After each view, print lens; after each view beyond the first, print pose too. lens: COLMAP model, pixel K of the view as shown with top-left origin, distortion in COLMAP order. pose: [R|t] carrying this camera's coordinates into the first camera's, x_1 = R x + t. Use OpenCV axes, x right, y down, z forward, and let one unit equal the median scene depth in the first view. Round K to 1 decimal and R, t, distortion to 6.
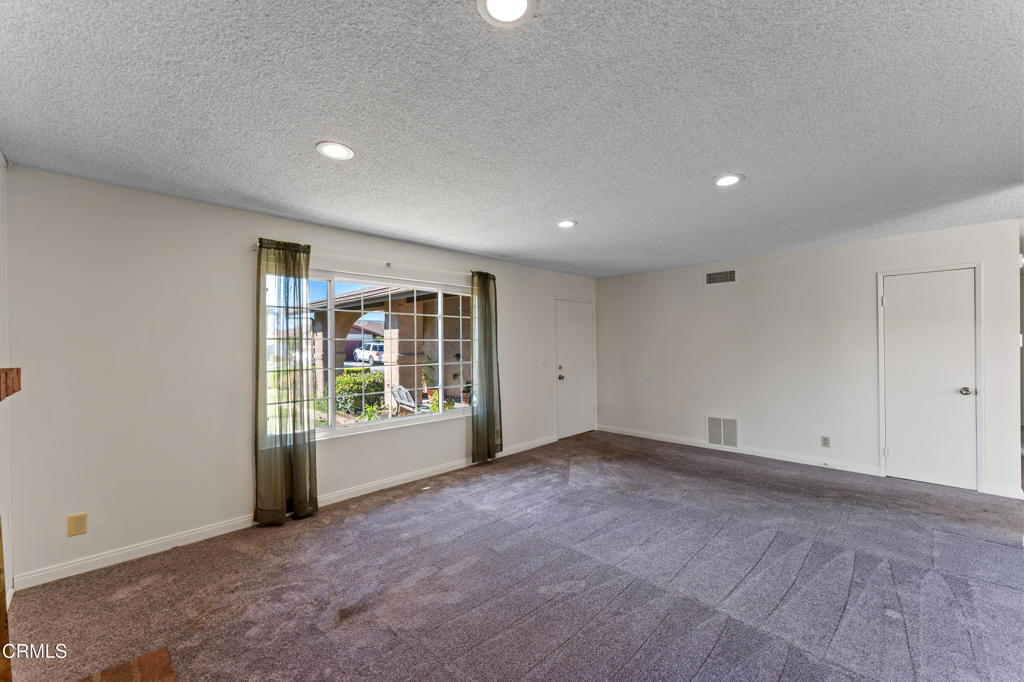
lens RADIAL K [[407.7, 0, 512.0], [0, 407.7, 341.0], [0, 0, 1]] dist [0.001102, 0.000061]
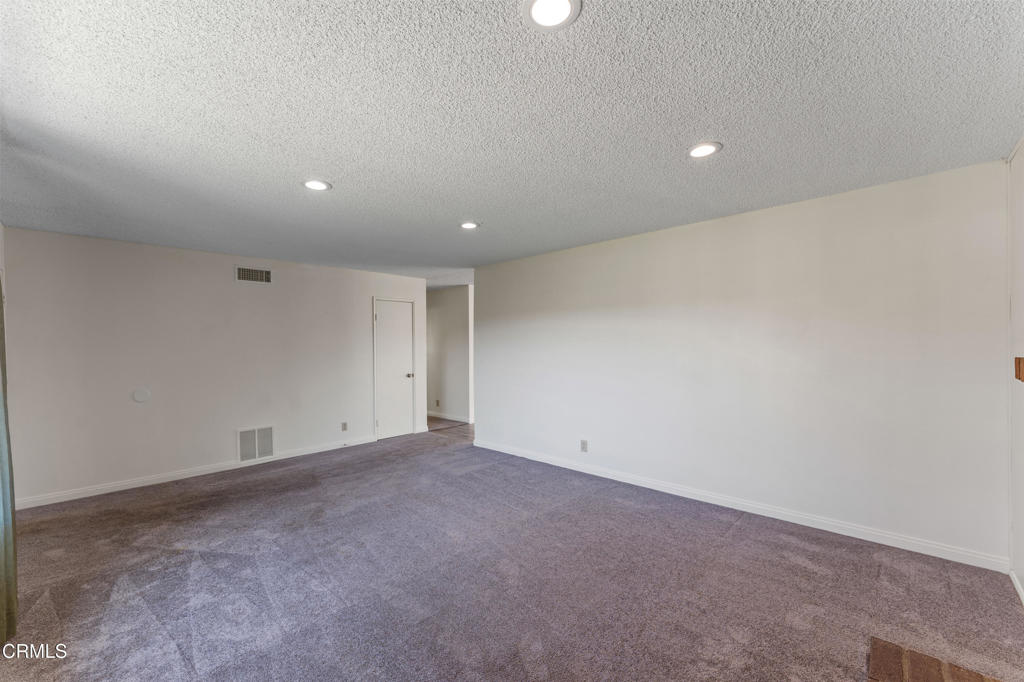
lens RADIAL K [[415.2, 0, 512.0], [0, 415.2, 341.0], [0, 0, 1]] dist [0.000338, 0.000023]
pose [[-0.016784, 0.012240, 0.999784, -0.550871], [0.000702, 0.999925, -0.012230, 0.004269], [-0.999859, 0.000497, -0.016792, 0.564047]]
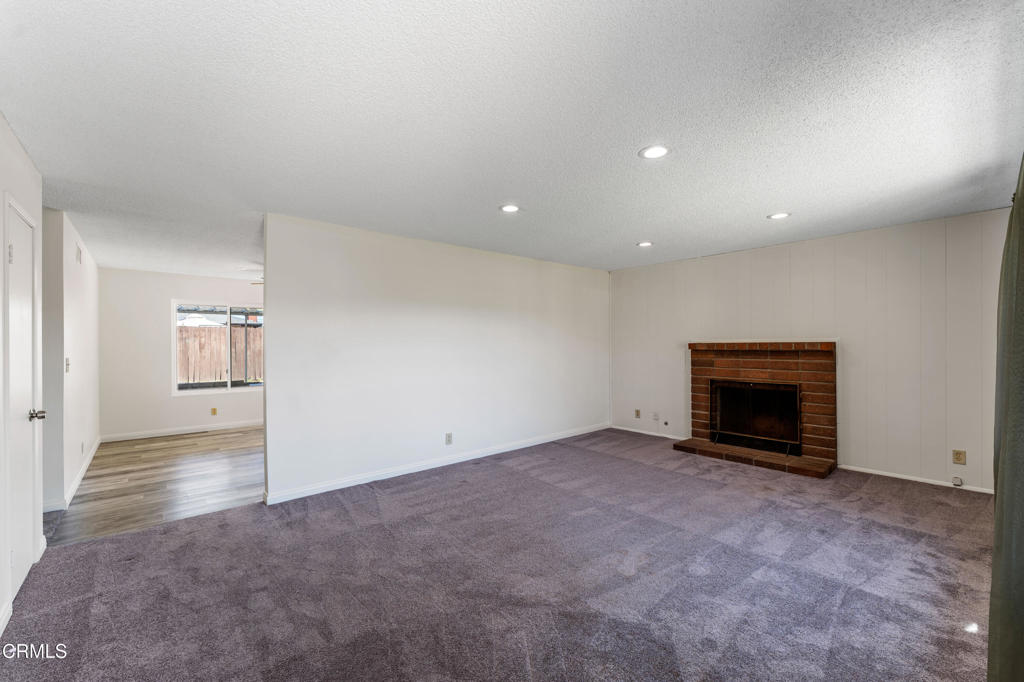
lens RADIAL K [[412.3, 0, 512.0], [0, 412.3, 341.0], [0, 0, 1]] dist [-0.000197, -0.000040]
pose [[-0.997122, 0.004027, 0.075711, 0.271641], [0.002928, 0.999889, -0.014615, 0.015600], [-0.075762, -0.014351, -0.997023, 1.467209]]
